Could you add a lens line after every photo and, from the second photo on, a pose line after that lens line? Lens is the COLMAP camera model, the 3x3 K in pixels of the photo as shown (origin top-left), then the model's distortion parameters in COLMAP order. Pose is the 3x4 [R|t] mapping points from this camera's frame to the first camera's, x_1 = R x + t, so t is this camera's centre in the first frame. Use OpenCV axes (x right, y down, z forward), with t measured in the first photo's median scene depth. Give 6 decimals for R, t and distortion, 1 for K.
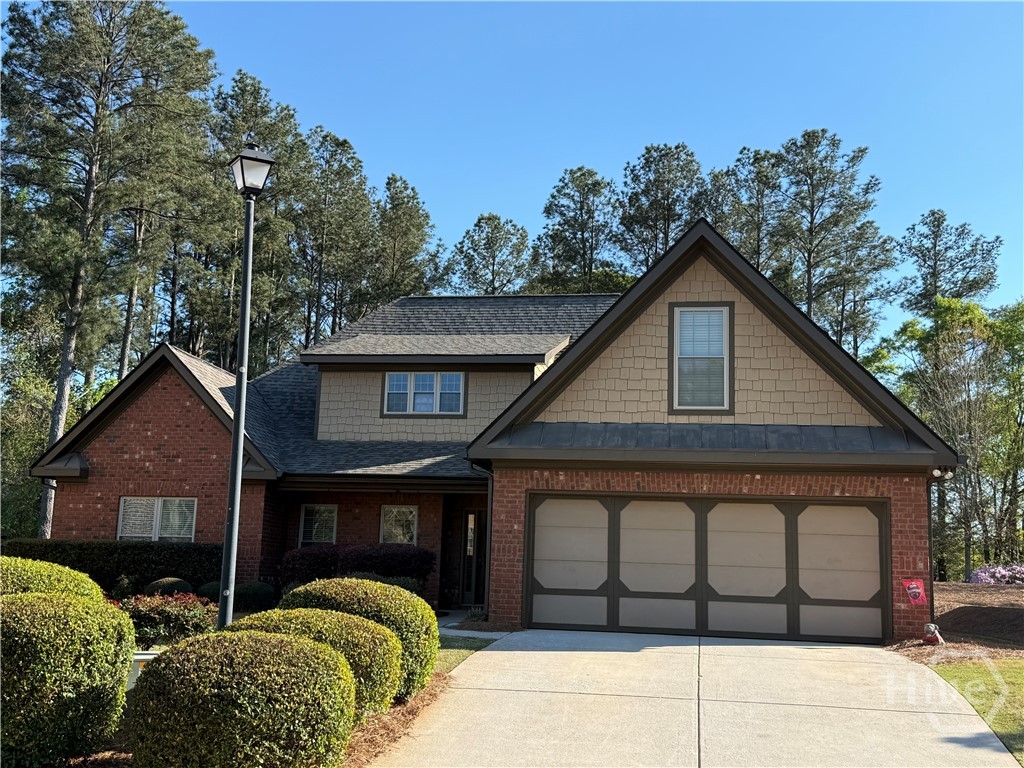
lens RADIAL K [[1117.1, 0, 512.0], [0, 1117.1, 384.0], [0, 0, 1]] dist [0.129610, -0.022820]
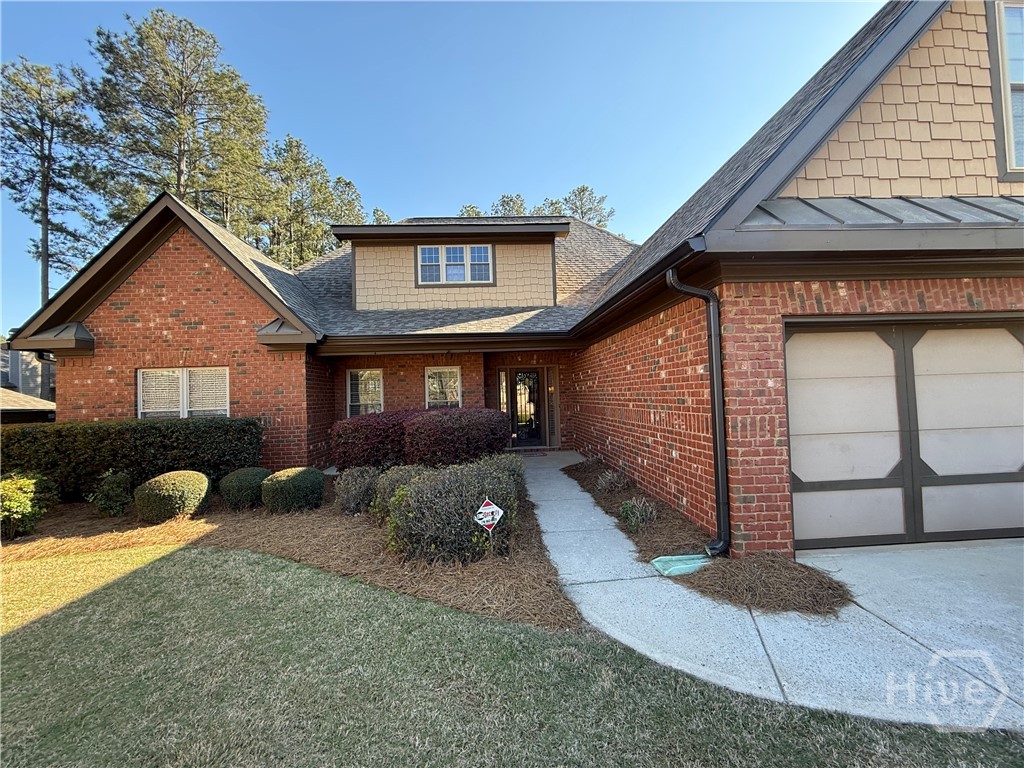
lens RADIAL K [[407.5, 0, 512.0], [0, 407.5, 384.0], [0, 0, 1]] dist [0.000135, 0.000369]
pose [[0.976045, -0.057134, 0.209932, -0.121816], [0.026066, 0.988662, 0.147880, 0.070582], [-0.216001, -0.138866, 0.966468, 0.620043]]
